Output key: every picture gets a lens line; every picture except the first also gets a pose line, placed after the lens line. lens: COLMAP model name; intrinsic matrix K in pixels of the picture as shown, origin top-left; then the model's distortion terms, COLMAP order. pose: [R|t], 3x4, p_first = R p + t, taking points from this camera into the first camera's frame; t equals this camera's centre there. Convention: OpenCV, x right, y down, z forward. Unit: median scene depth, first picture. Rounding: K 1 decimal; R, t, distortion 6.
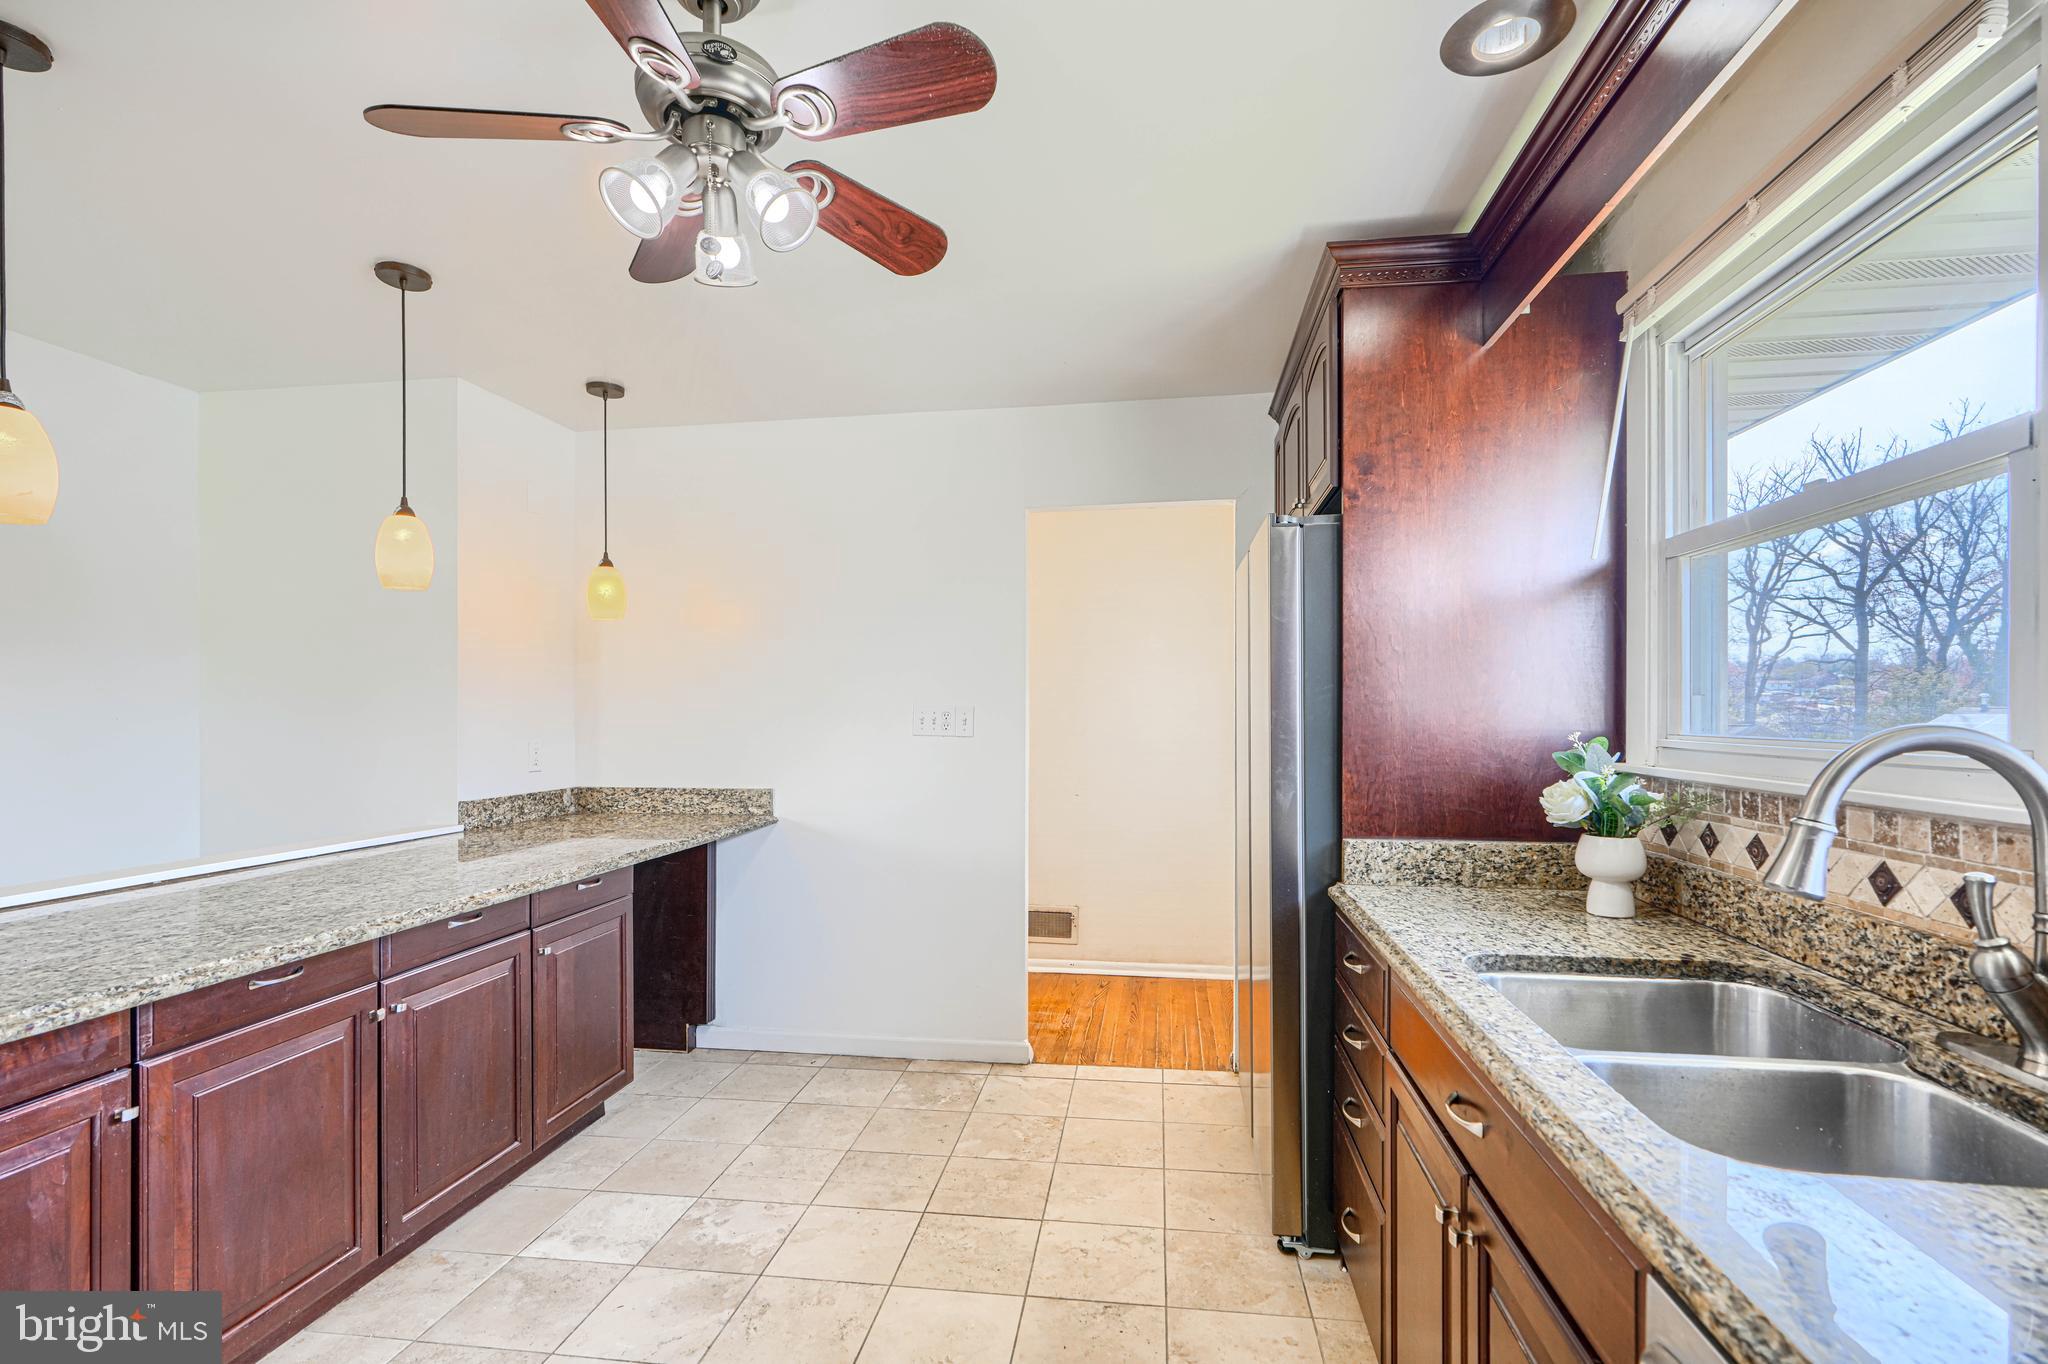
lens RADIAL K [[935.2, 0, 1028.4], [0, 935.2, 711.7], [0, 0, 1]] dist [0.000460, -0.000010]
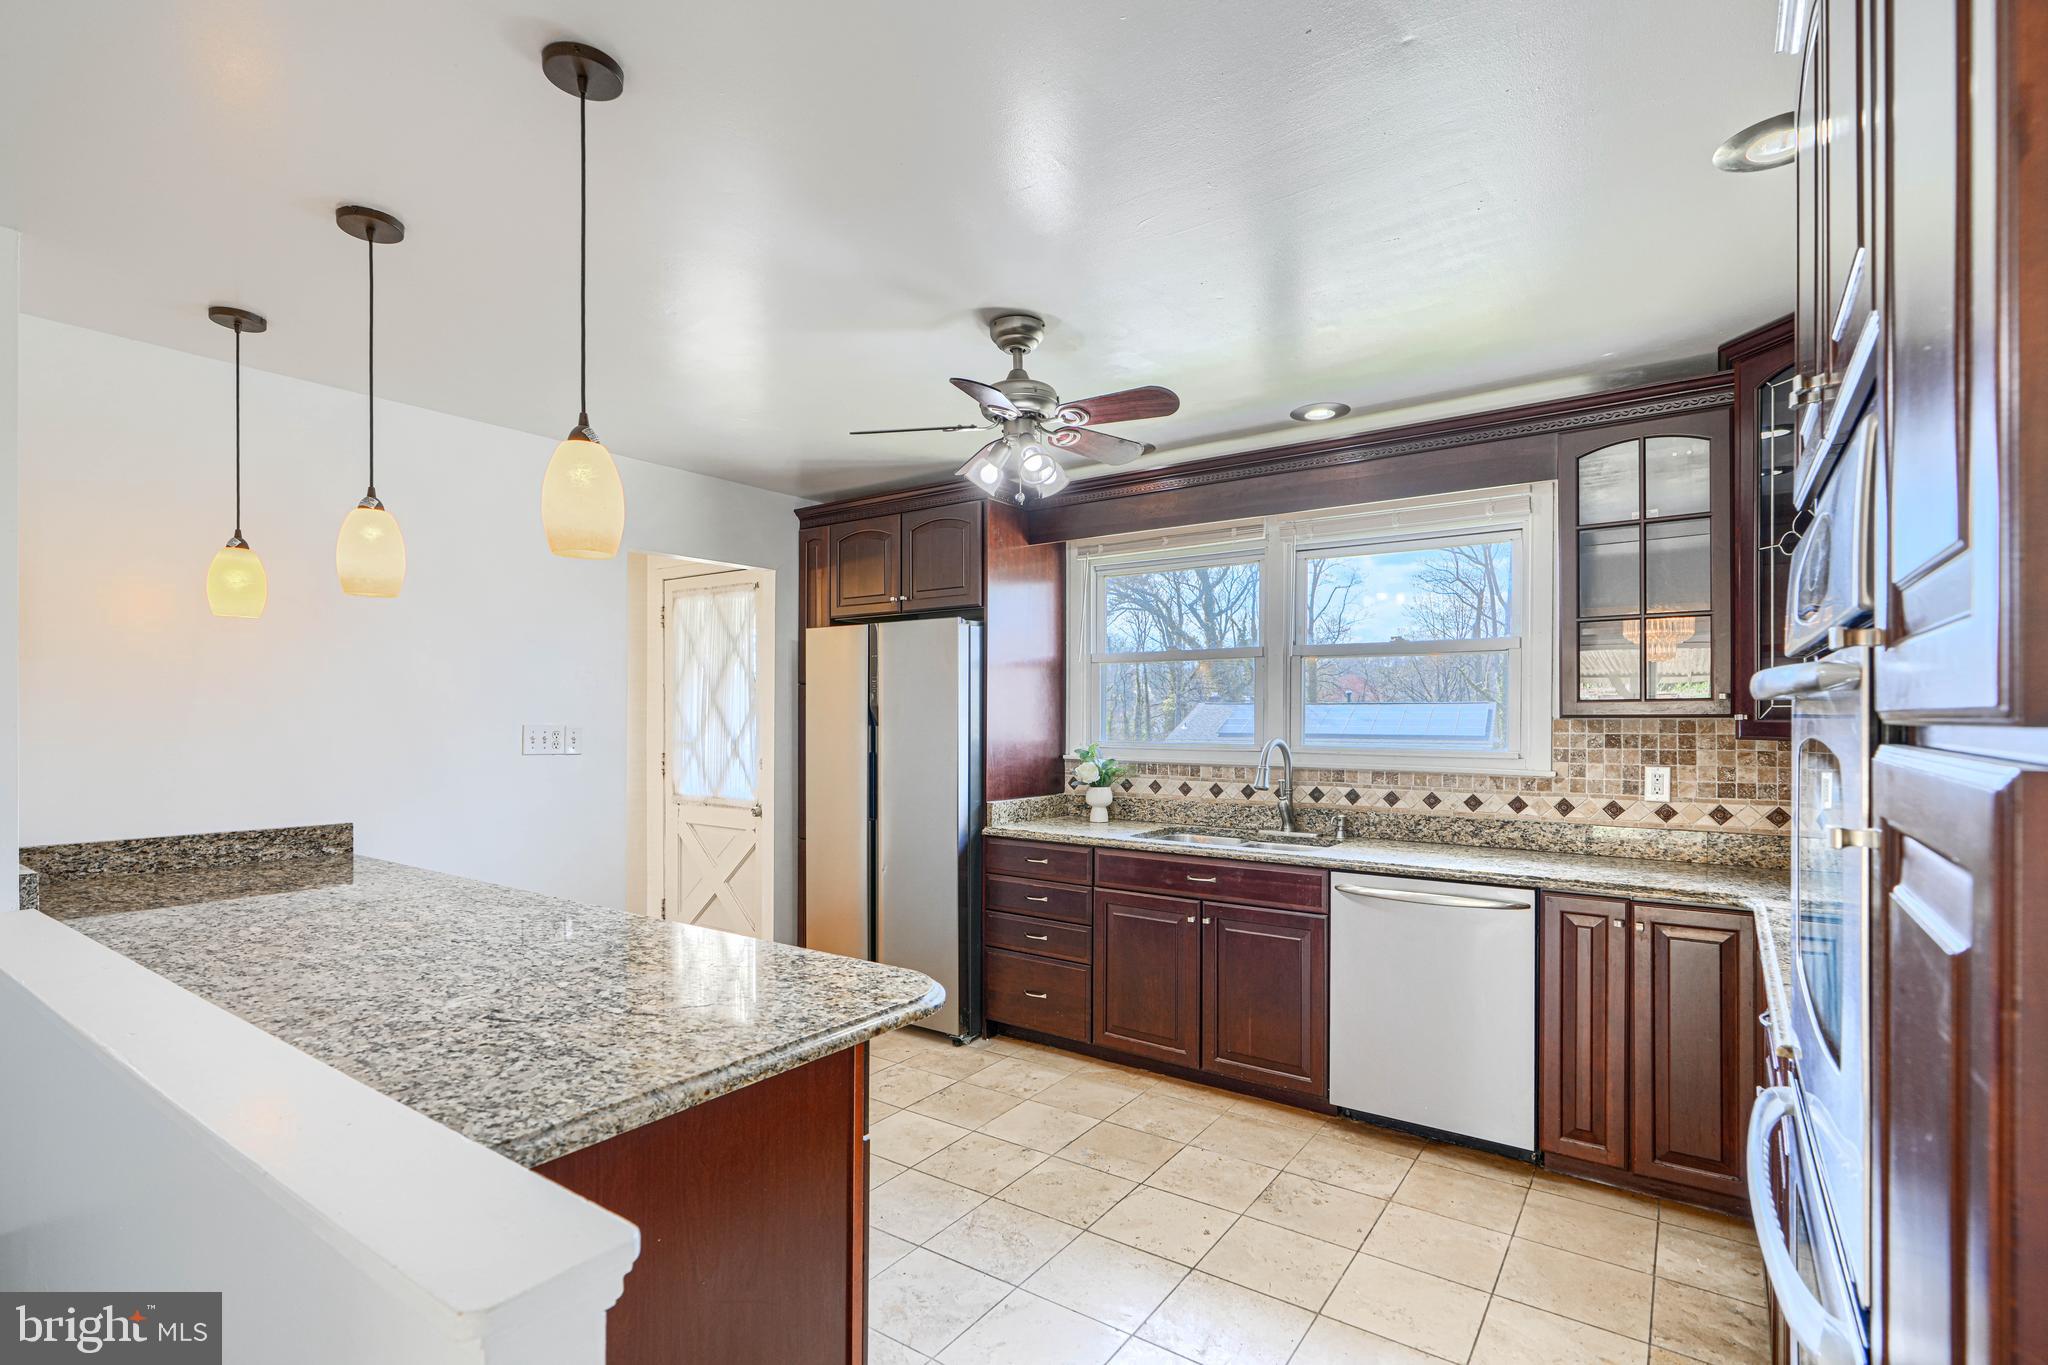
lens RADIAL K [[947.9, 0, 1023.6], [0, 947.9, 713.9], [0, 0, 1]] dist [0.000787, 0.000195]
pose [[0.461043, 0.006294, 0.887355, -1.302649], [-0.005296, 0.999977, -0.004341, -0.028017], [-0.887362, -0.002698, 0.461066, 0.096224]]
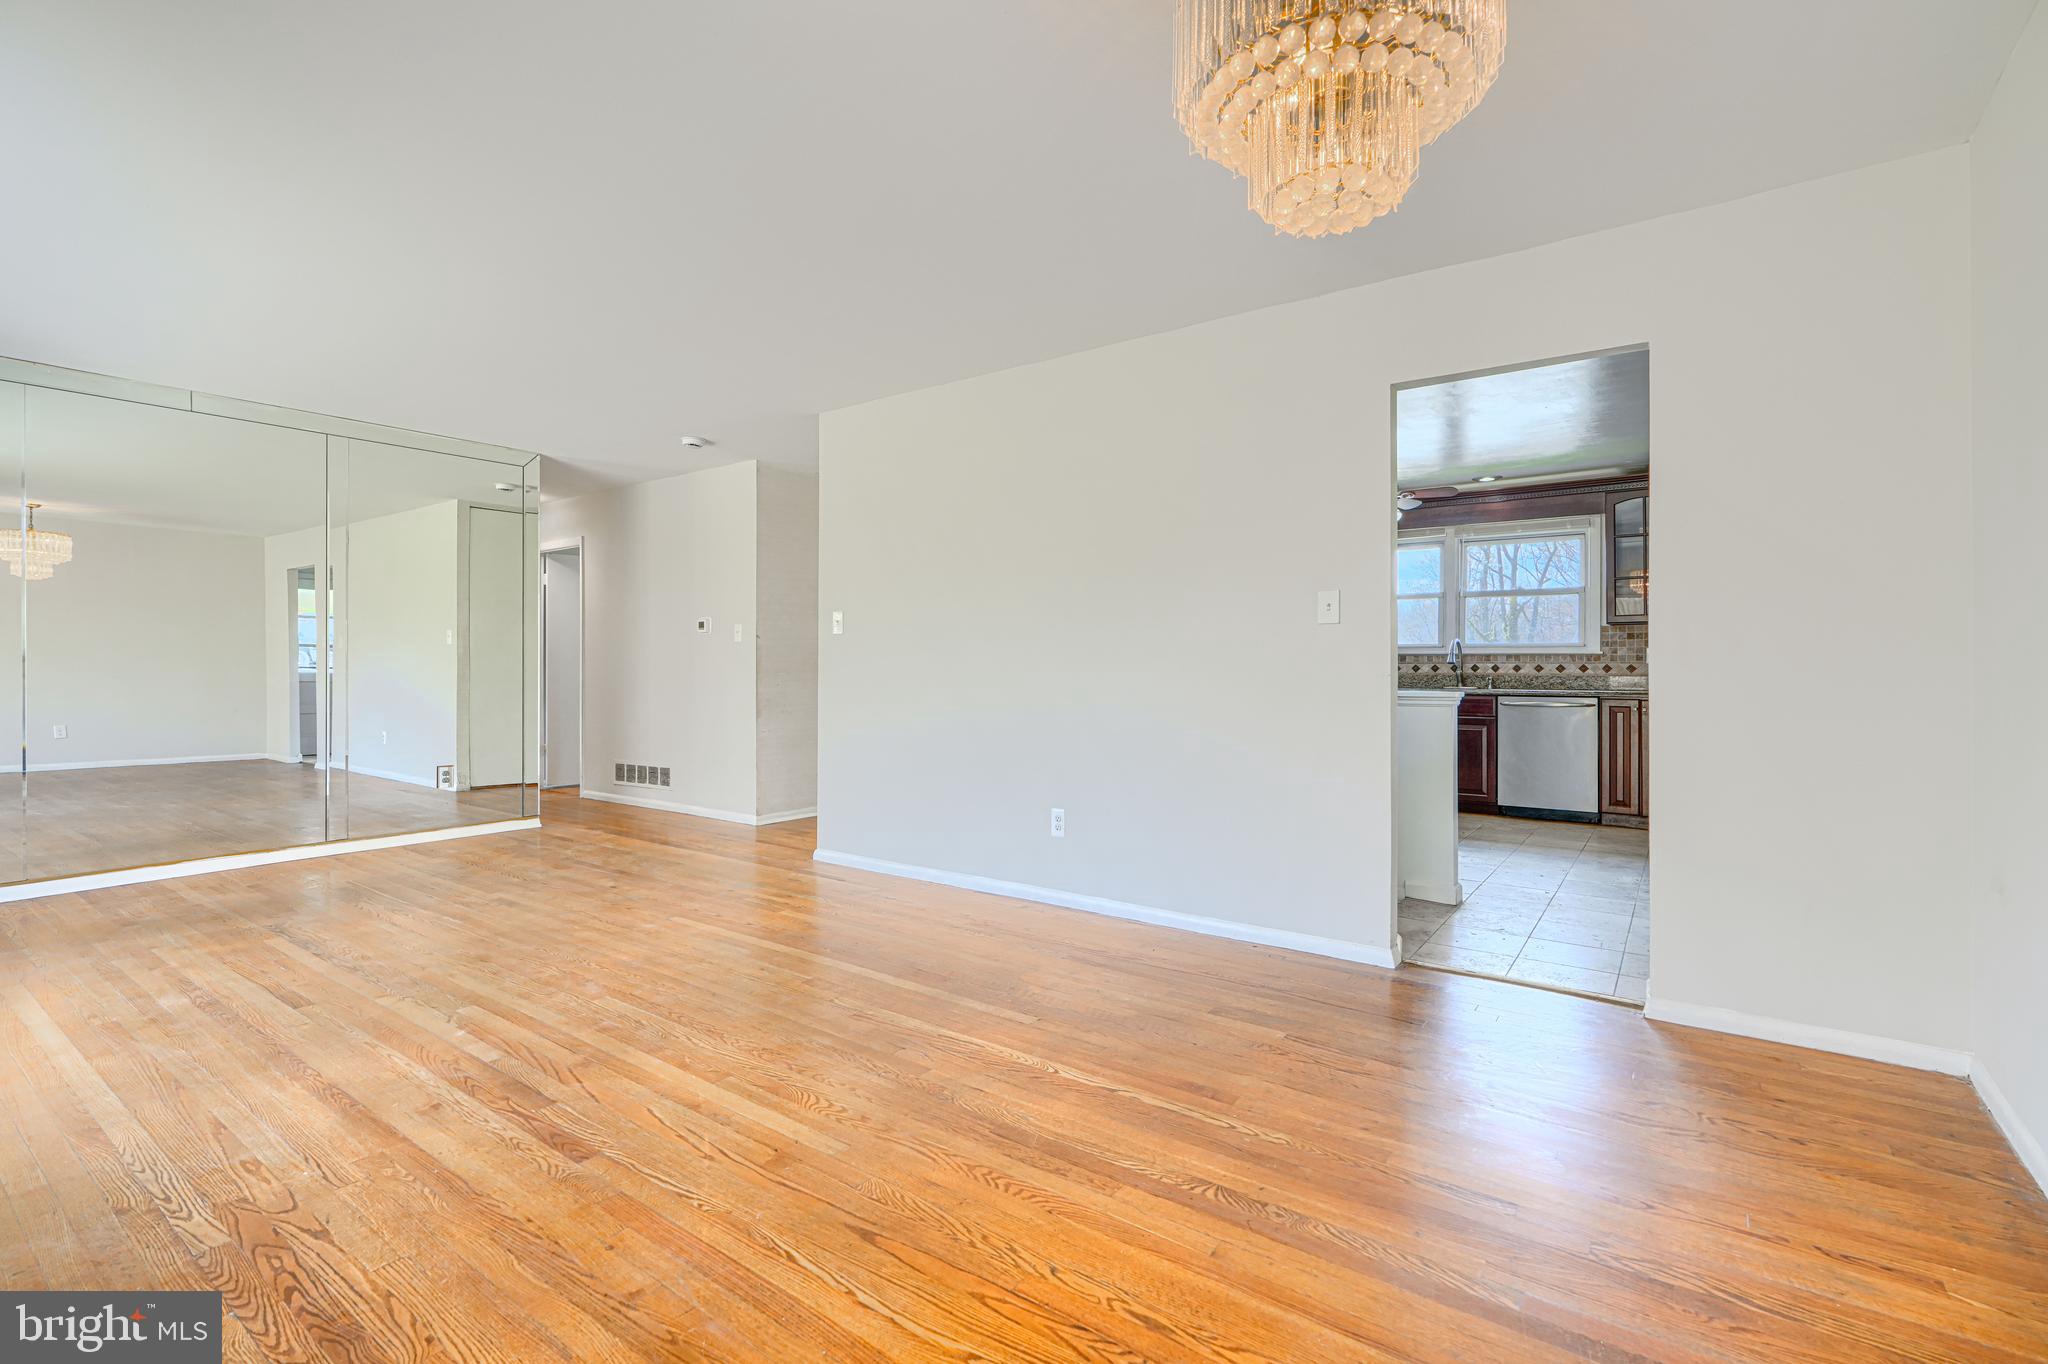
lens RADIAL K [[923.3, 0, 1014.0], [0, 923.3, 660.0], [0, 0, 1]] dist [0.000271, 0.000661]
pose [[0.476576, 0.011636, 0.879056, -3.251310], [-0.005956, 0.999932, -0.010007, 0.128525], [-0.879113, -0.000467, 0.476613, 0.303450]]
